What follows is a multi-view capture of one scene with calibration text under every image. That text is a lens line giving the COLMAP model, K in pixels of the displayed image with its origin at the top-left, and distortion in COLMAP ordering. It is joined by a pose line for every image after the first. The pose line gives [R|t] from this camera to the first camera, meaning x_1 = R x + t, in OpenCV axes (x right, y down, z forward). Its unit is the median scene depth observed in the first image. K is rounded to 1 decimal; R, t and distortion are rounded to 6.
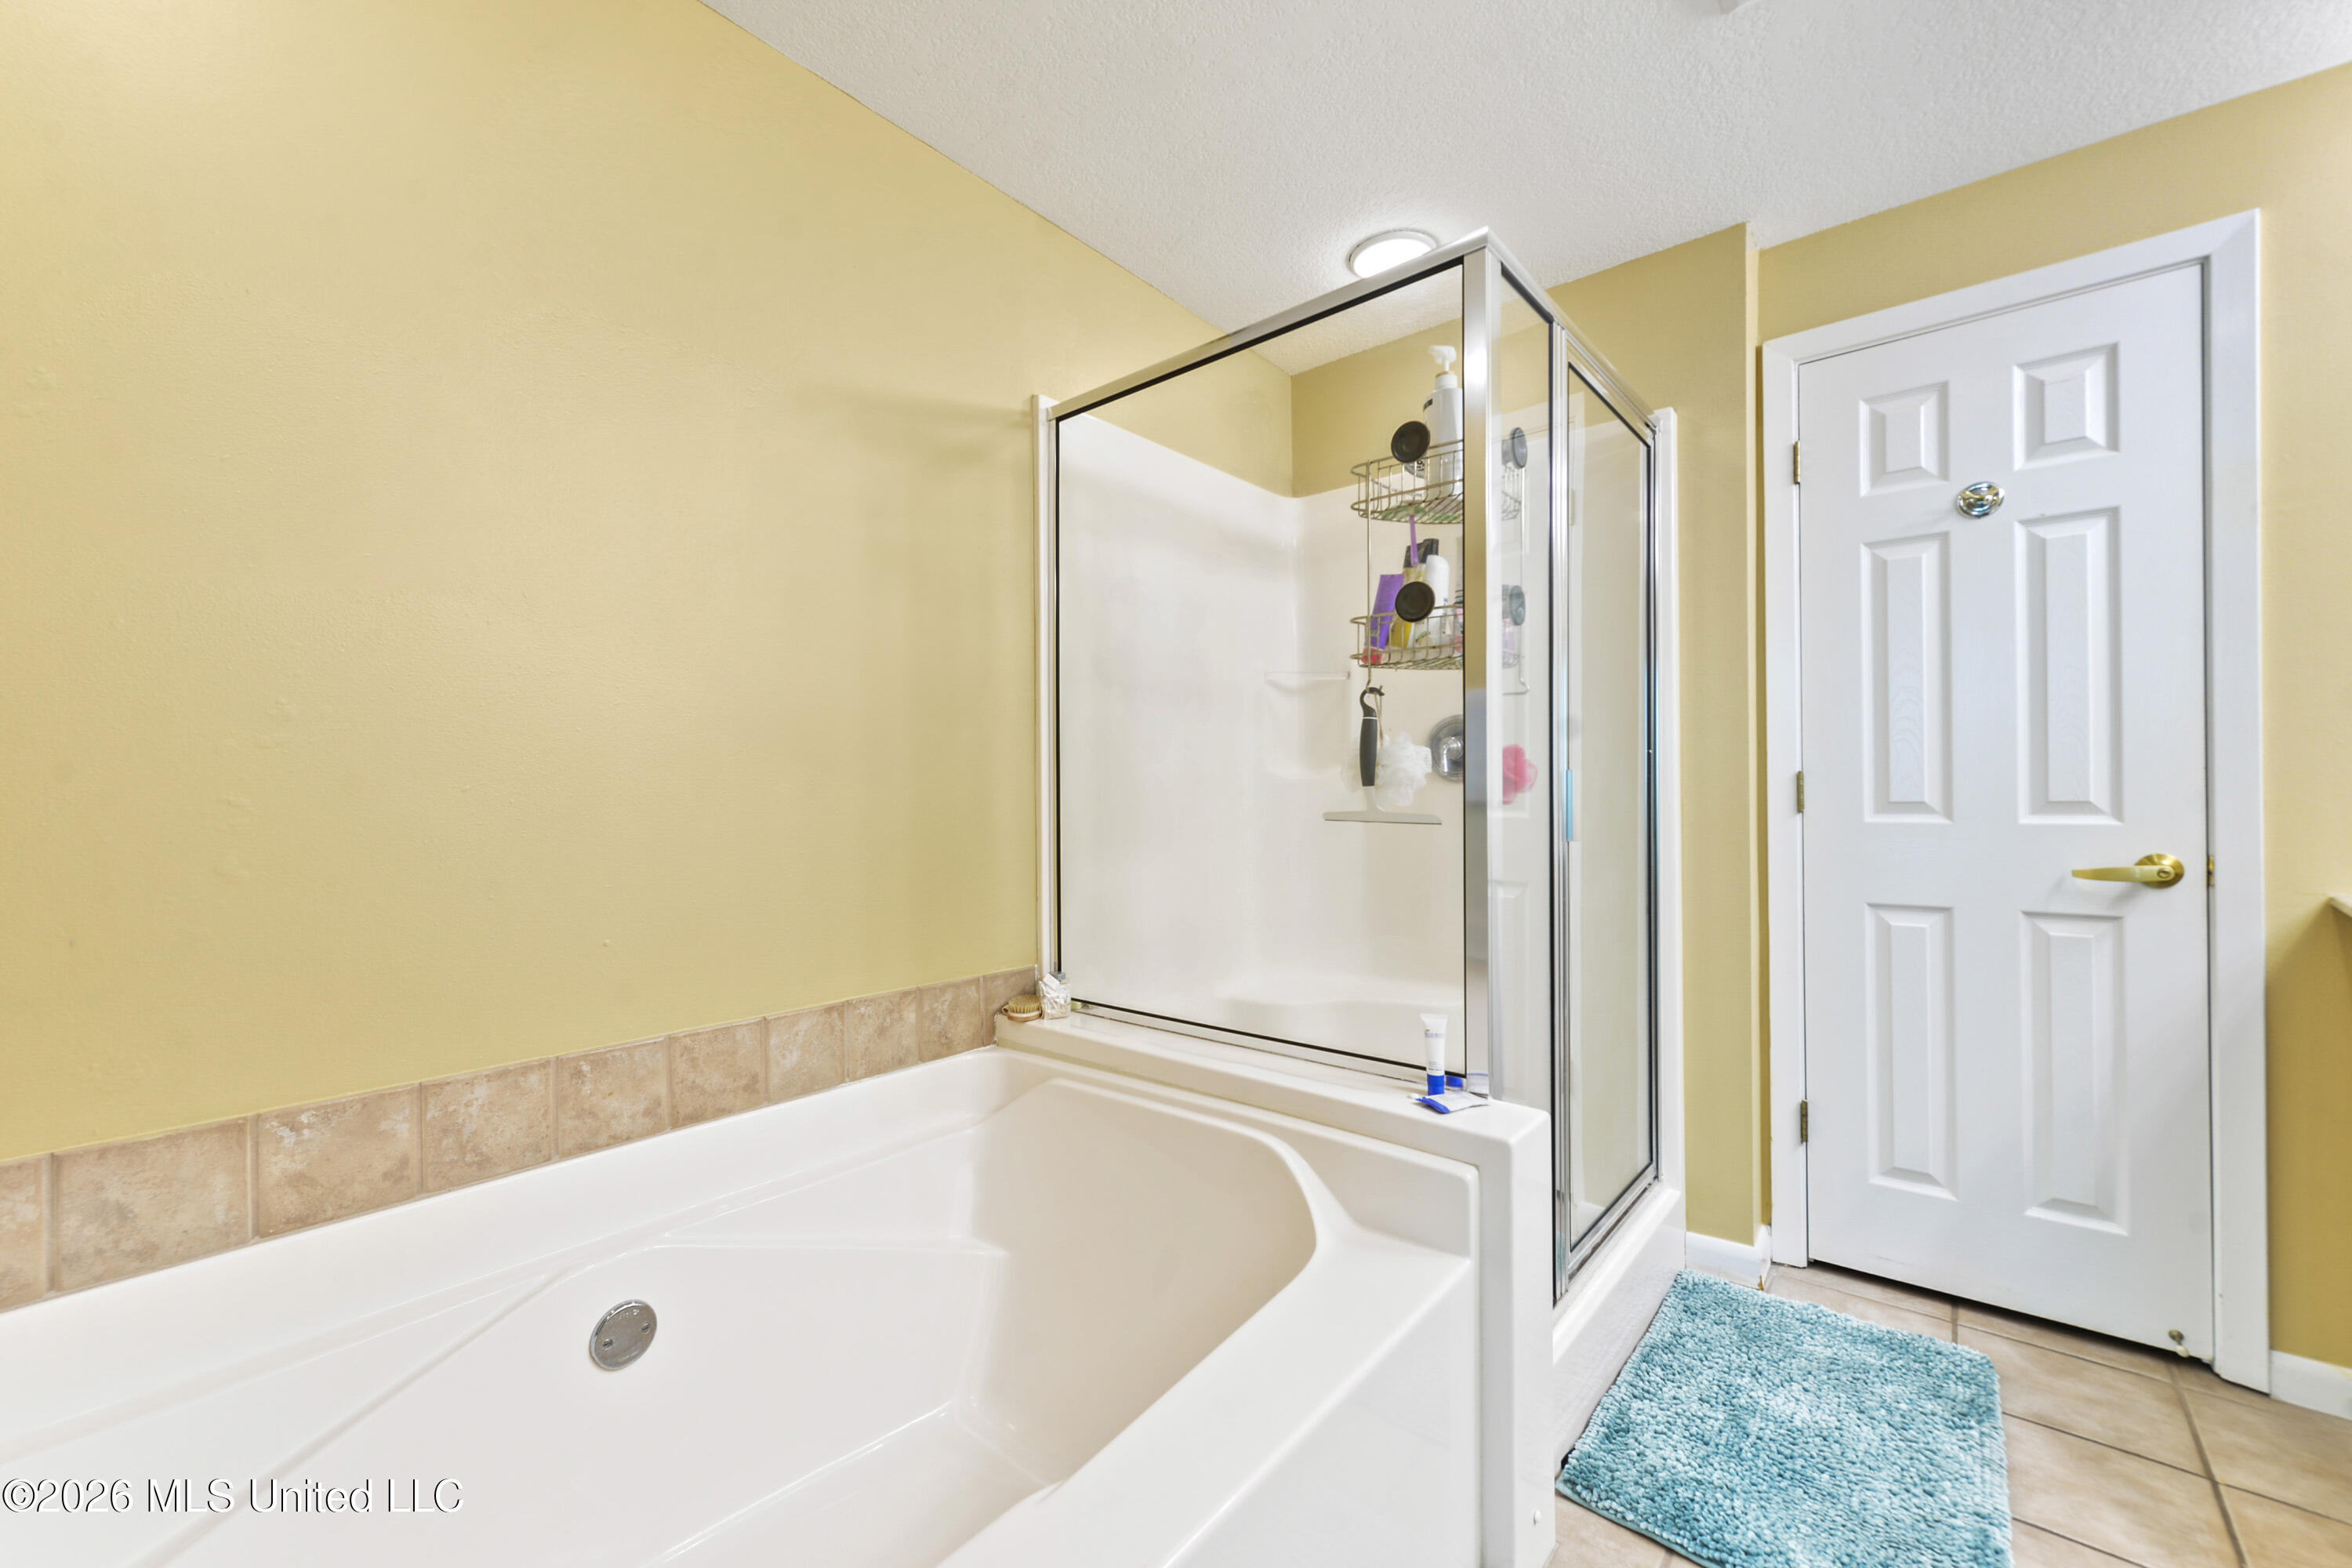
lens RADIAL K [[954.5, 0, 1173.5], [0, 954.5, 801.9], [0, 0, 1]] dist [-0.000050, 0.000637]
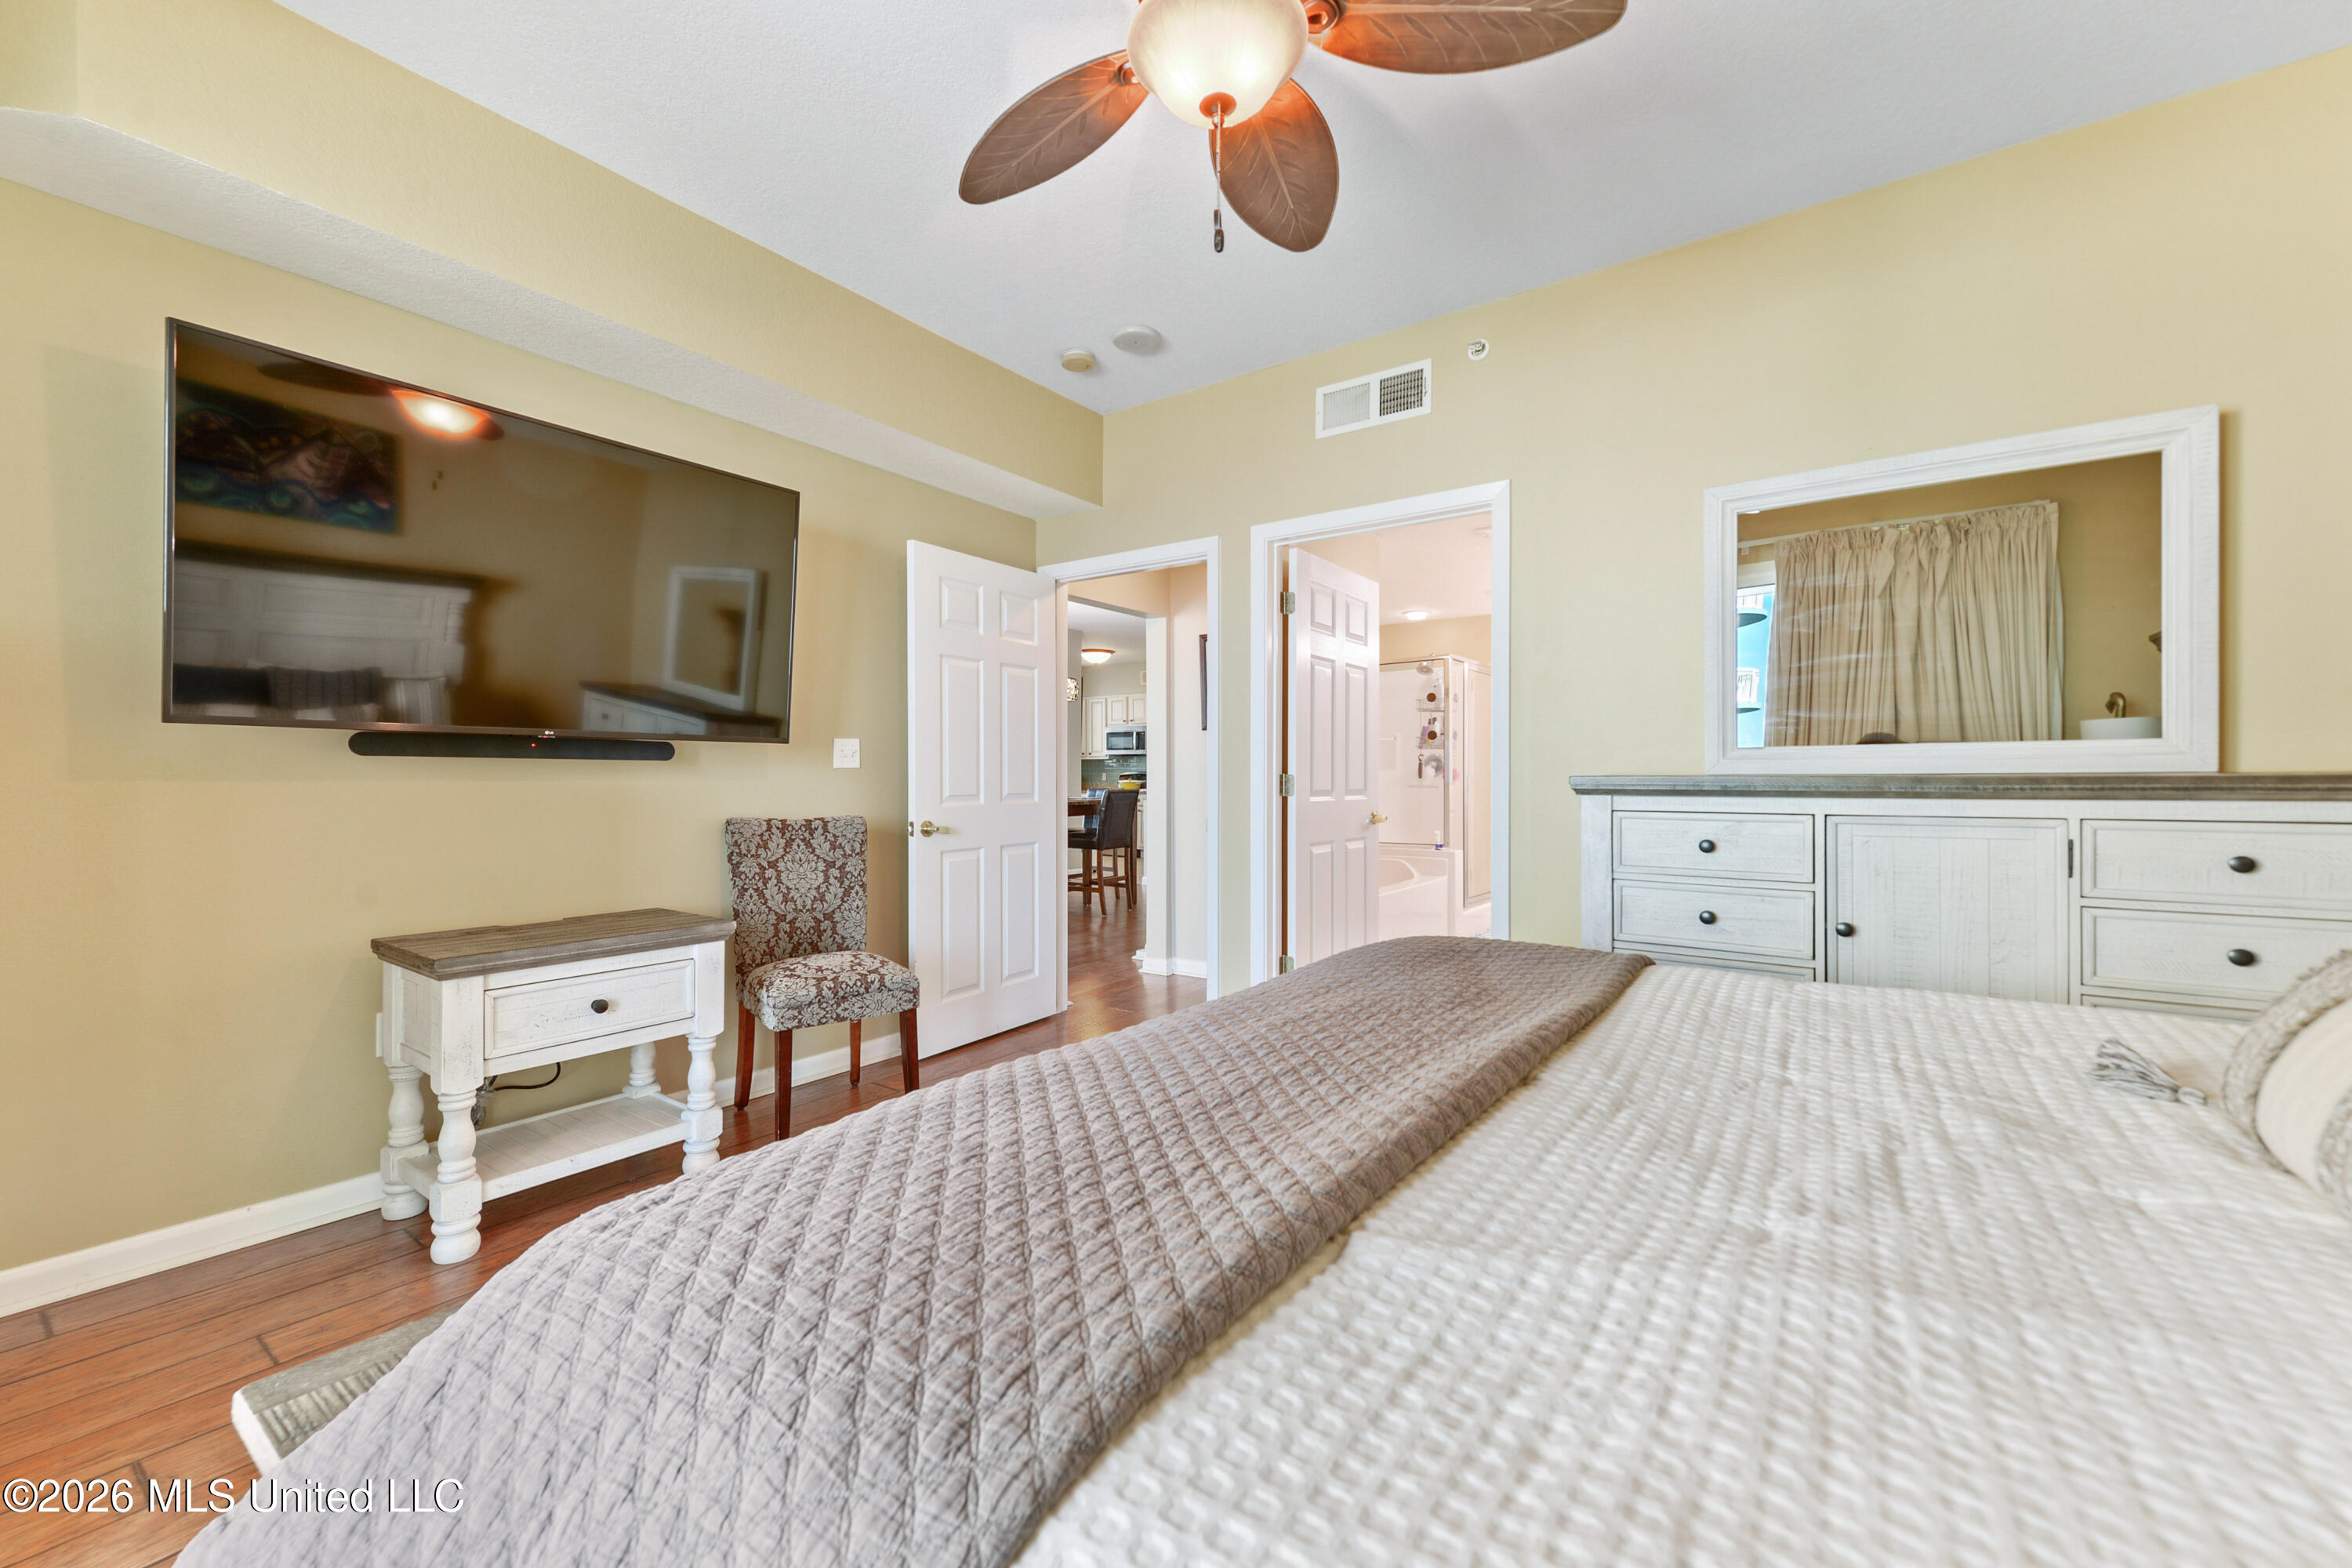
lens RADIAL K [[954.5, 0, 1178.1], [0, 954.5, 780.0], [0, 0, 1]] dist [-0.000050, 0.000637]
pose [[0.998321, -0.000035, 0.057920, -1.509135], [0.000313, 0.999989, -0.004778, 0.011896], [-0.057920, 0.004788, 0.998310, -4.263340]]
